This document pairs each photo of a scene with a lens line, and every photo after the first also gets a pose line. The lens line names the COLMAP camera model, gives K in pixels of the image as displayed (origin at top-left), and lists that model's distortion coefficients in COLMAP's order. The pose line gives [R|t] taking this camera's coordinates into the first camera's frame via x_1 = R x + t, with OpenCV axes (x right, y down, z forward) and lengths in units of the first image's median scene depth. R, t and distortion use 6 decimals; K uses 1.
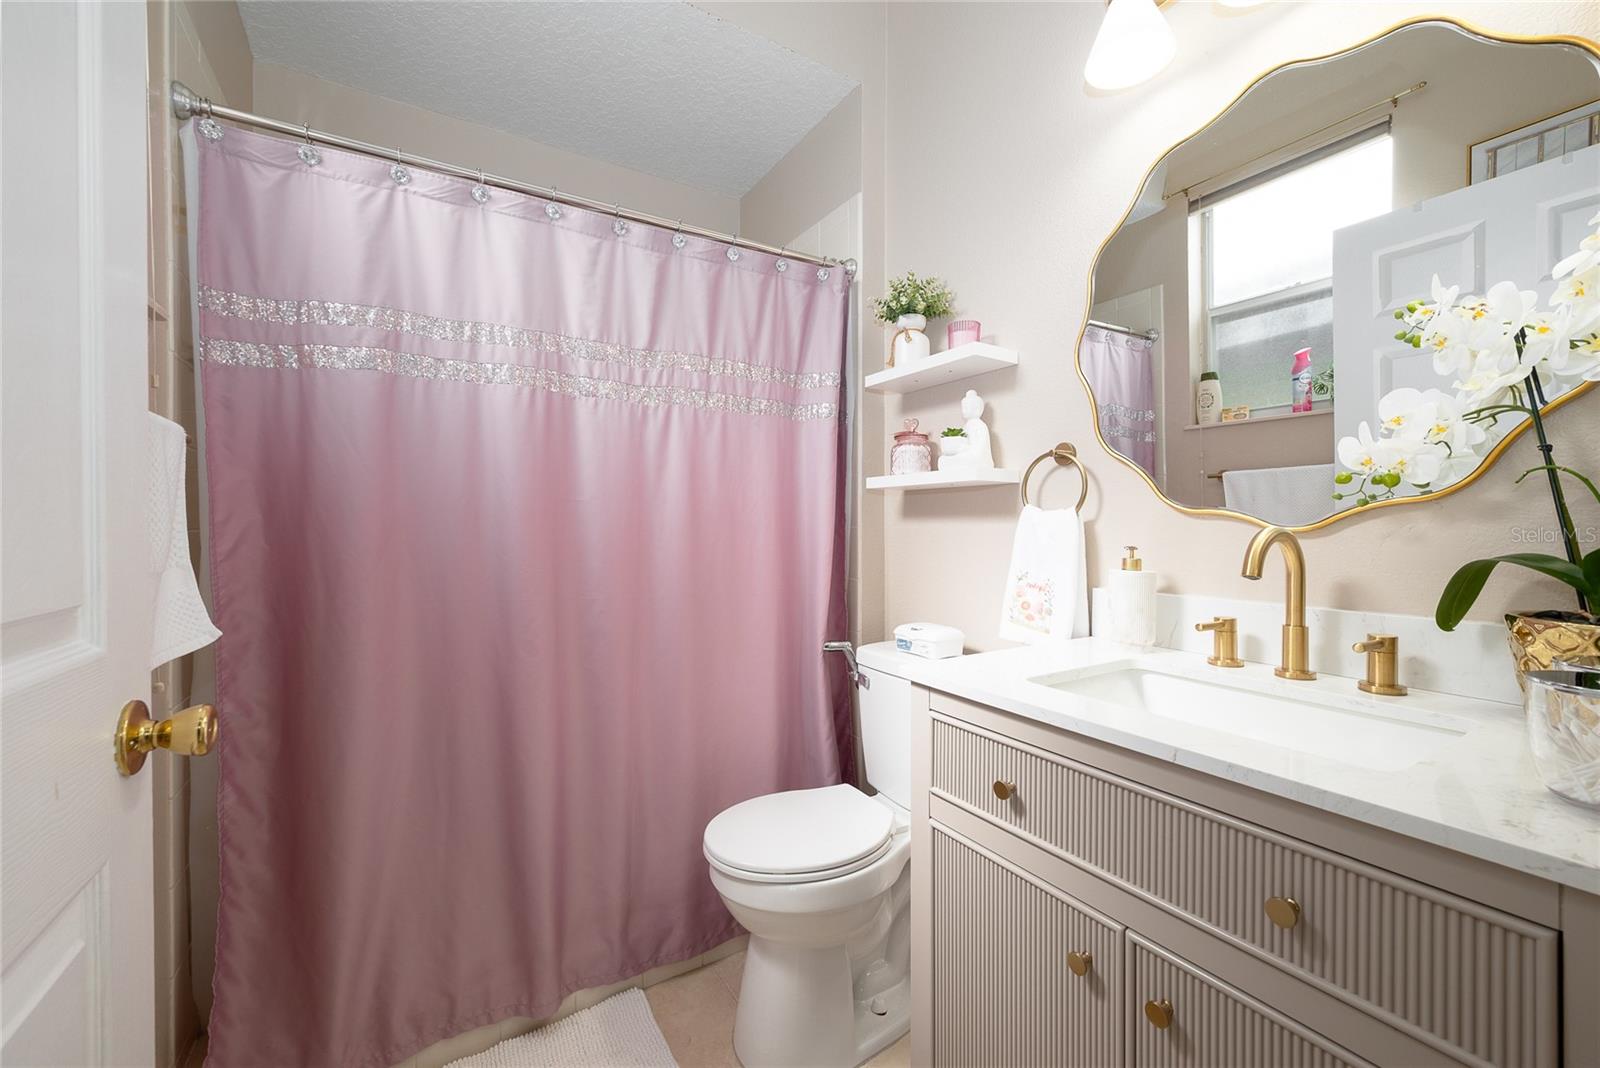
lens RADIAL K [[642.7, 0, 811.5], [0, 642.7, 533.6], [0, 0, 1]] dist [-0.001583, -0.000105]
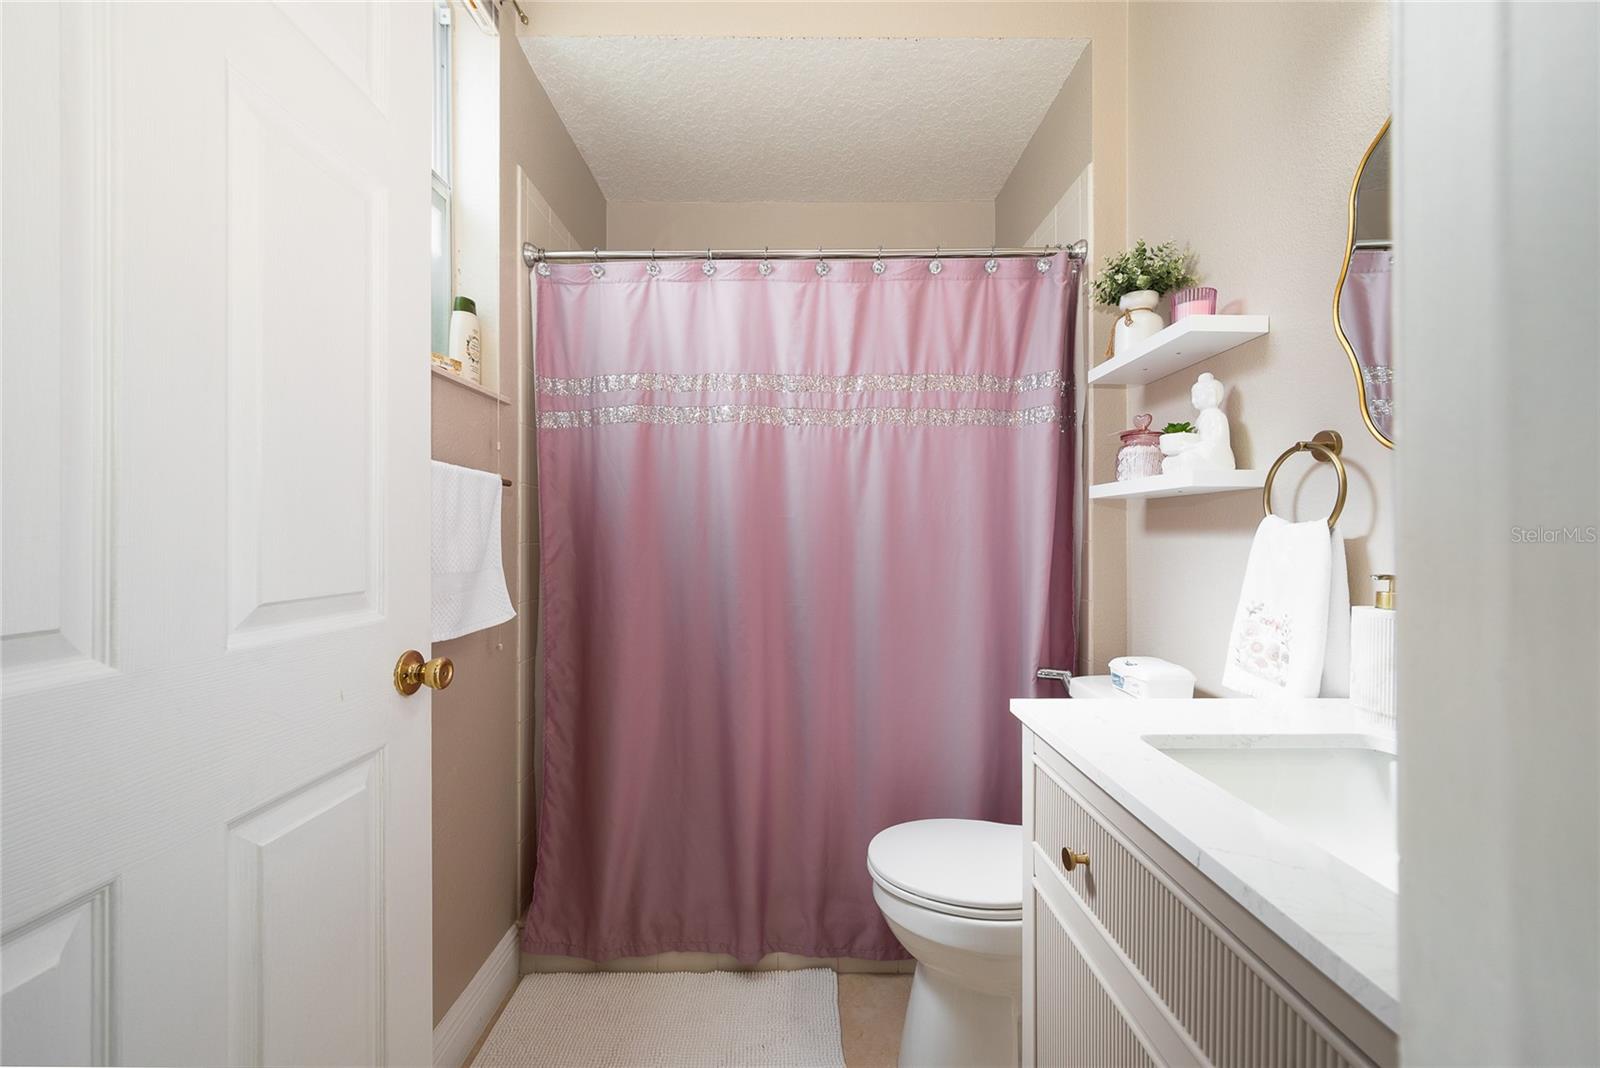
lens RADIAL K [[644.4, 0, 802.1], [0, 644.4, 539.4], [0, 0, 1]] dist [0.000024, 0.000038]
pose [[0.847724, 0.004054, -0.530423, 0.261914], [-0.007245, 0.999966, -0.003935, -0.009221], [0.530389, 0.007178, 0.847724, 0.053549]]
